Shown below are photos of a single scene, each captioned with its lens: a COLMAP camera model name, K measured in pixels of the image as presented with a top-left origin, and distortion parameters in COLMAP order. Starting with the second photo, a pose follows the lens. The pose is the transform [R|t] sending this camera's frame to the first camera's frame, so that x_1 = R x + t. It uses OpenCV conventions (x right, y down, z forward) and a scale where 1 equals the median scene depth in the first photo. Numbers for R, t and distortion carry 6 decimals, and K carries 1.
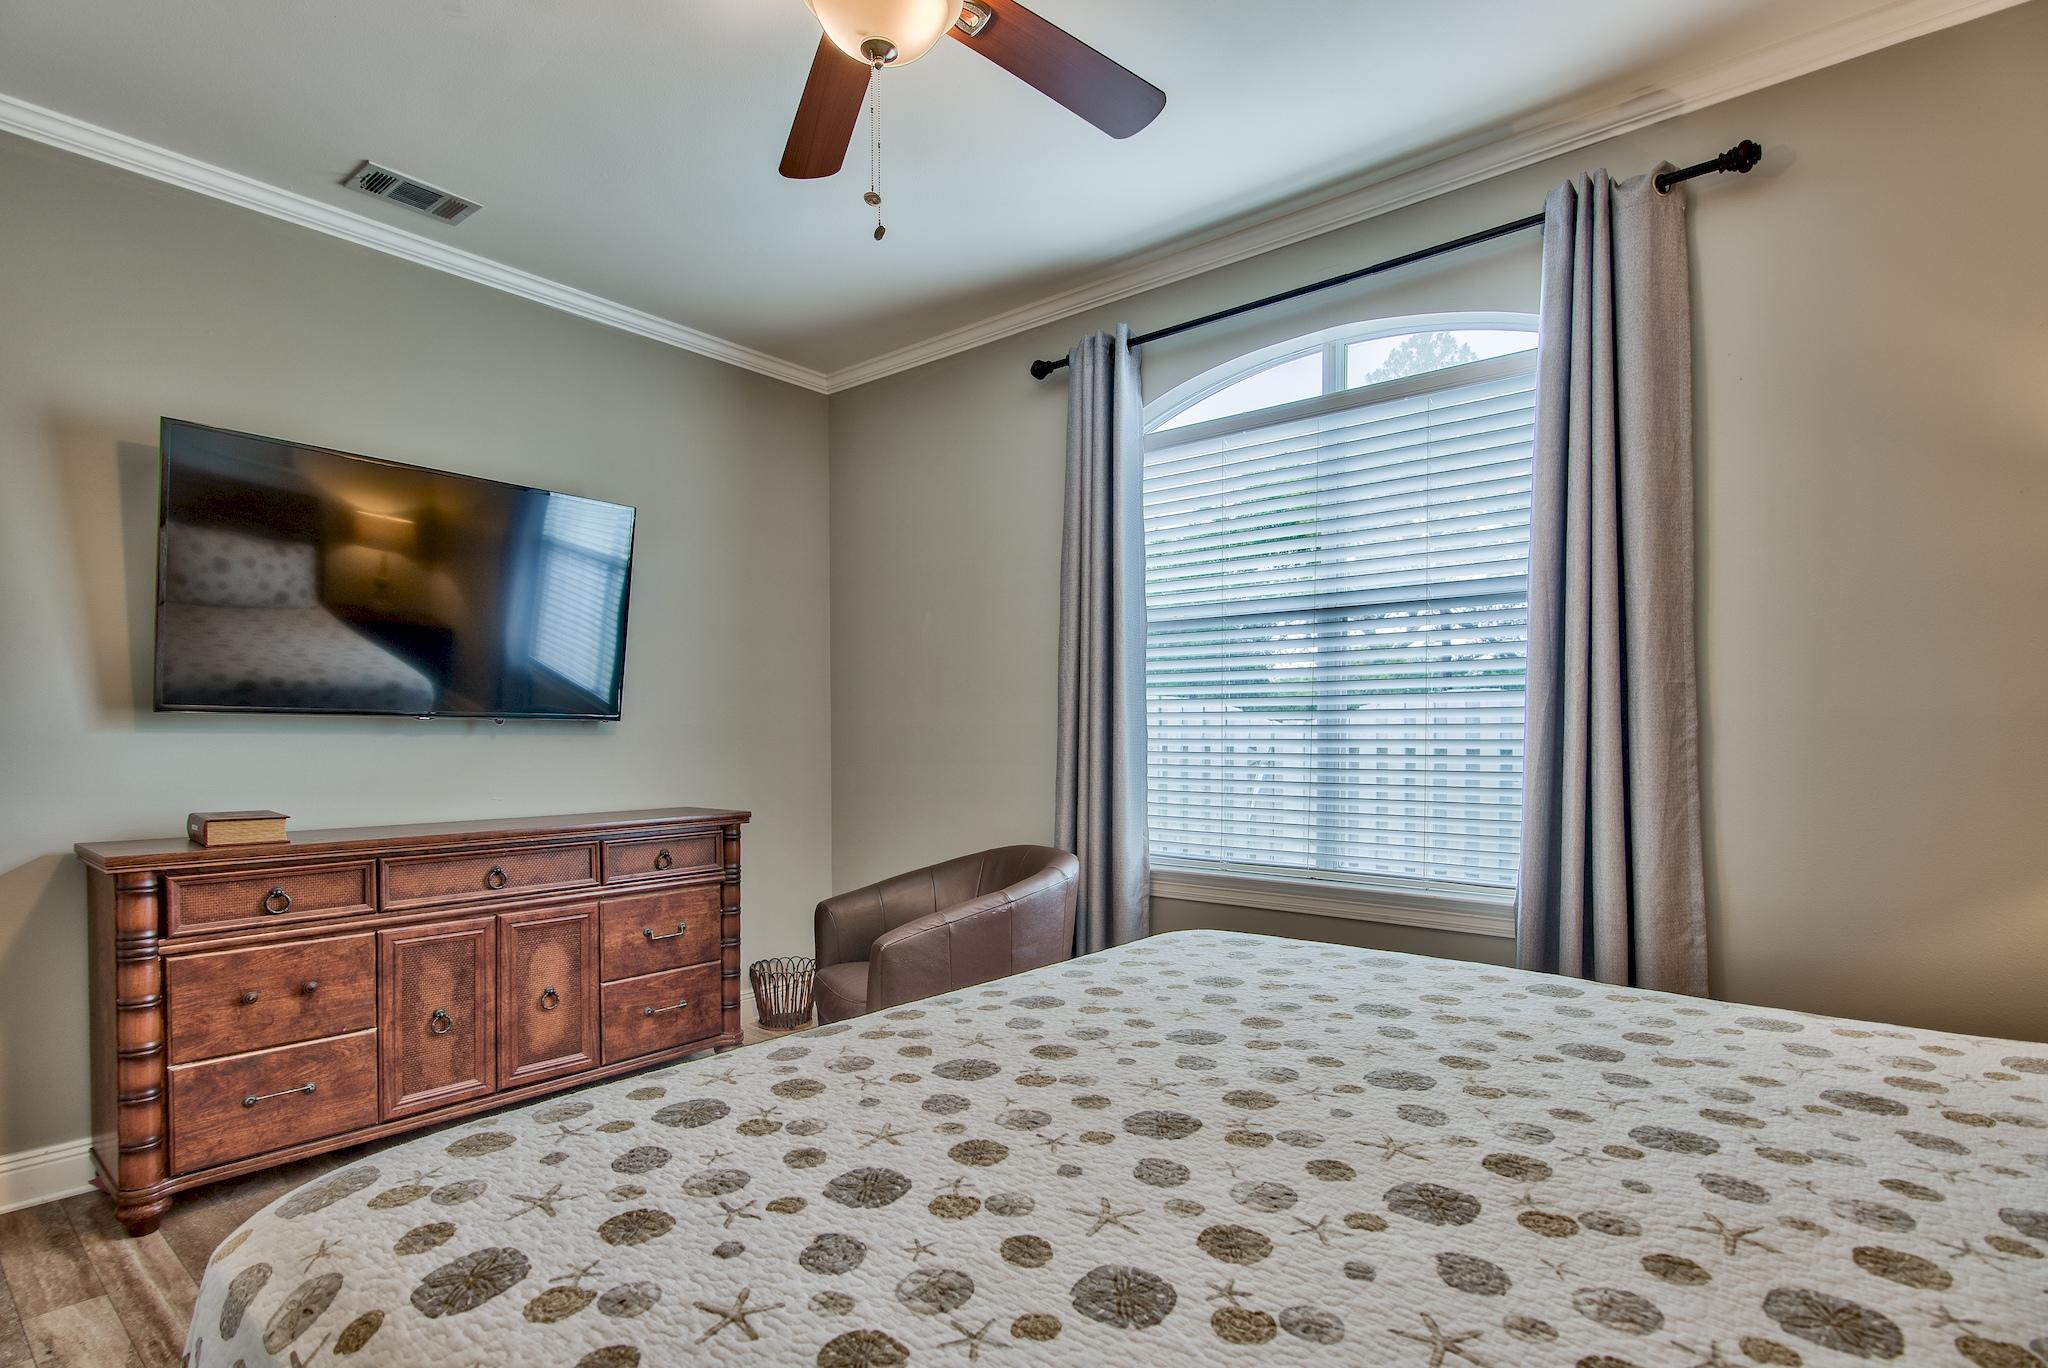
lens RADIAL K [[1026.4, 0, 1004.0], [0, 1026.4, 726.2], [0, 0, 1]] dist [-0.002253, -0.002379]
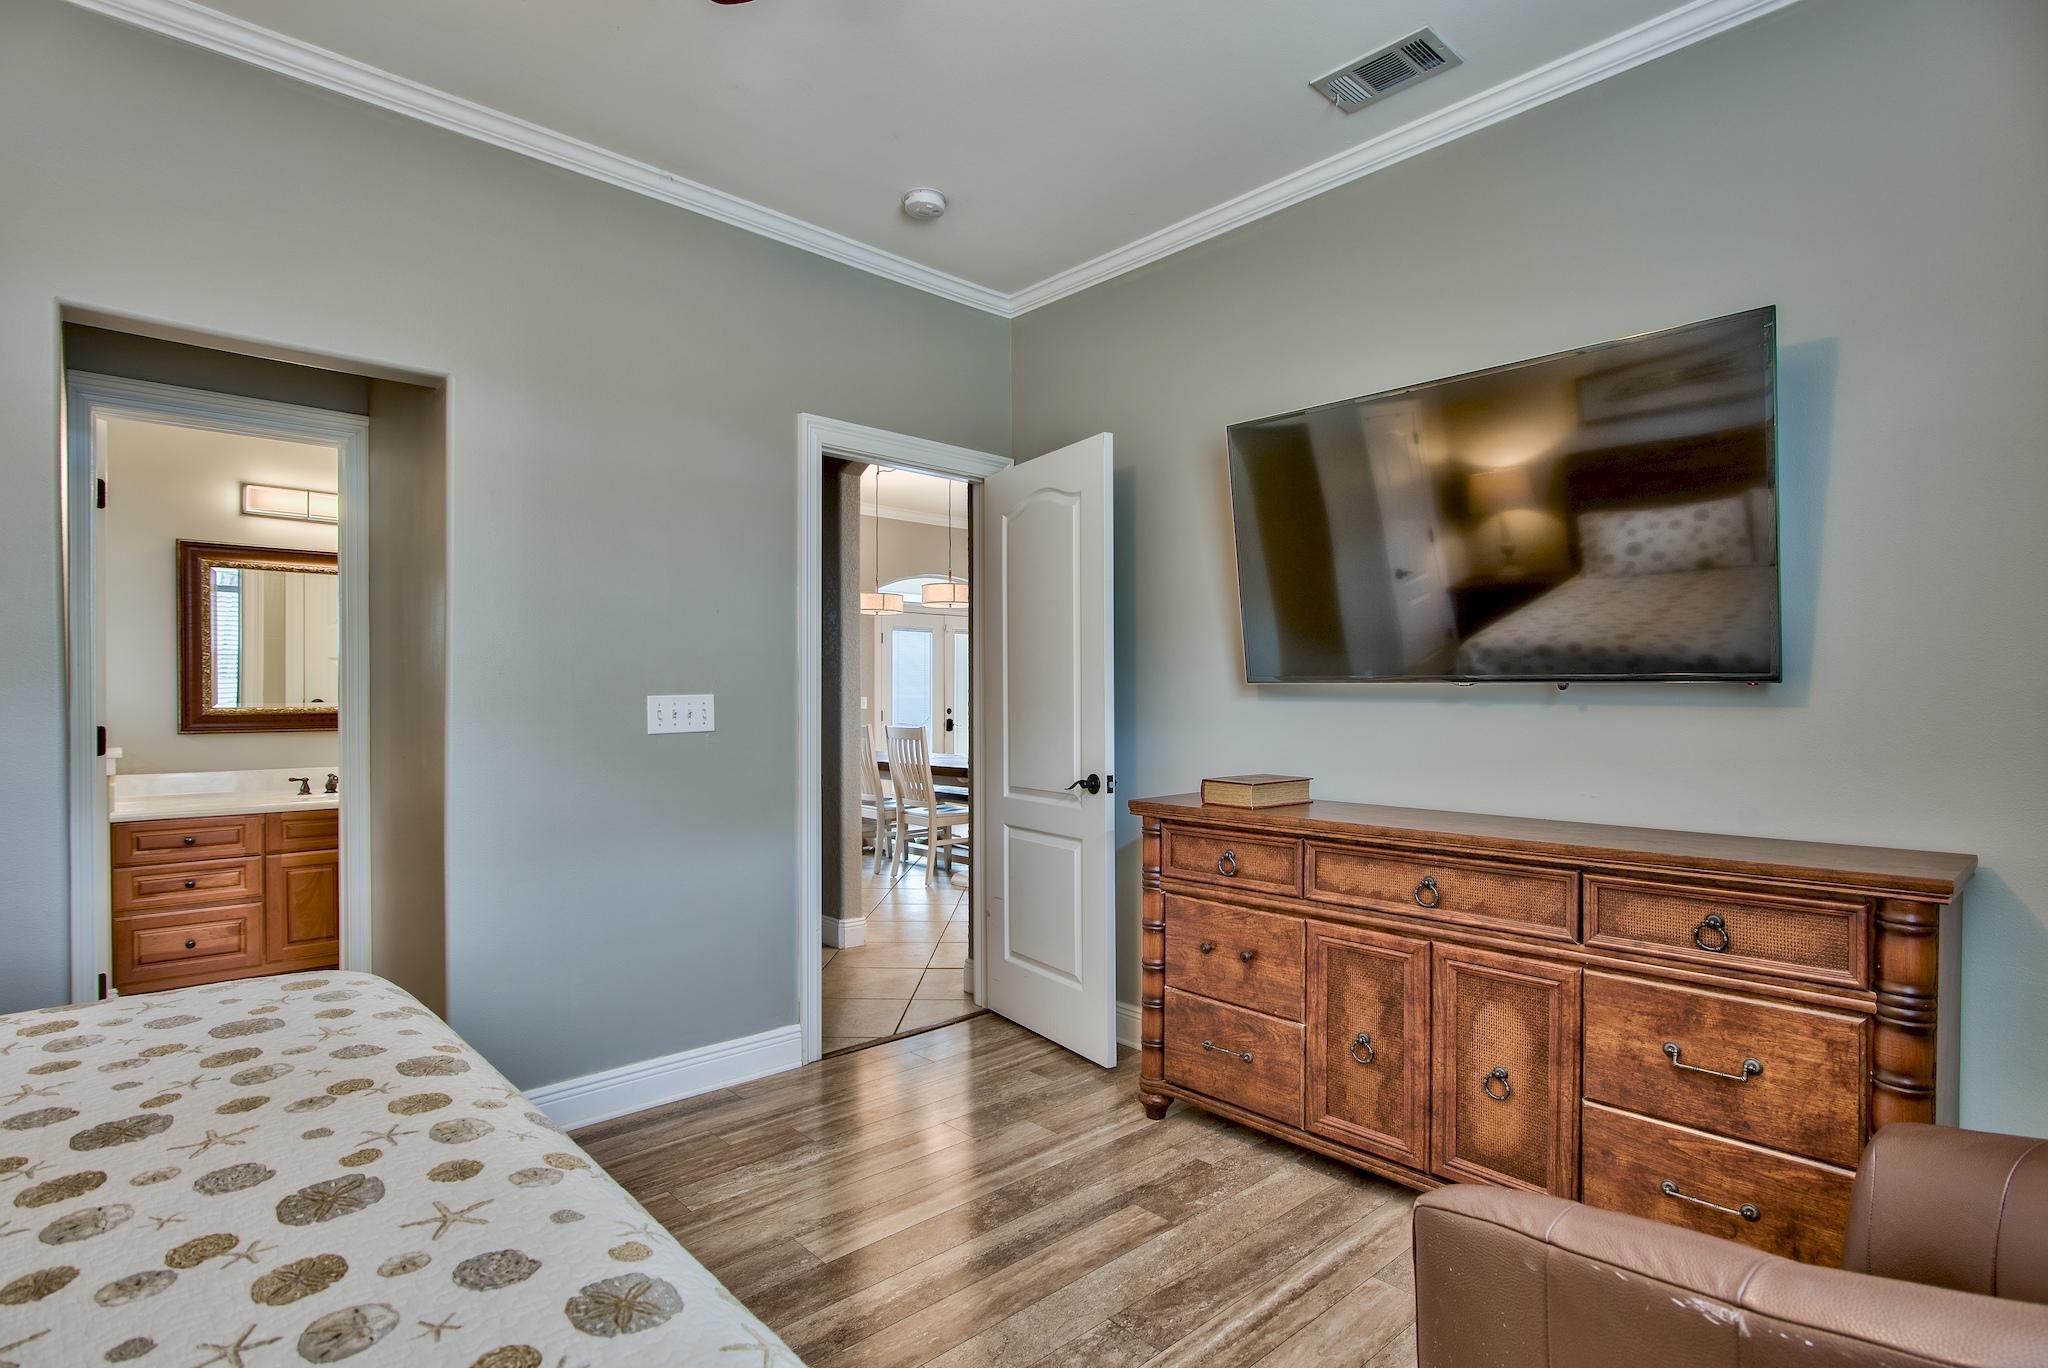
lens RADIAL K [[1026.4, 0, 1015.5], [0, 1026.4, 698.3], [0, 0, 1]] dist [-0.002253, -0.002379]
pose [[-0.121037, -0.001055, -0.992647, 0.299625], [0.000625, 0.999999, -0.001139, 0.003673], [0.992648, -0.000758, -0.121036, 0.783359]]
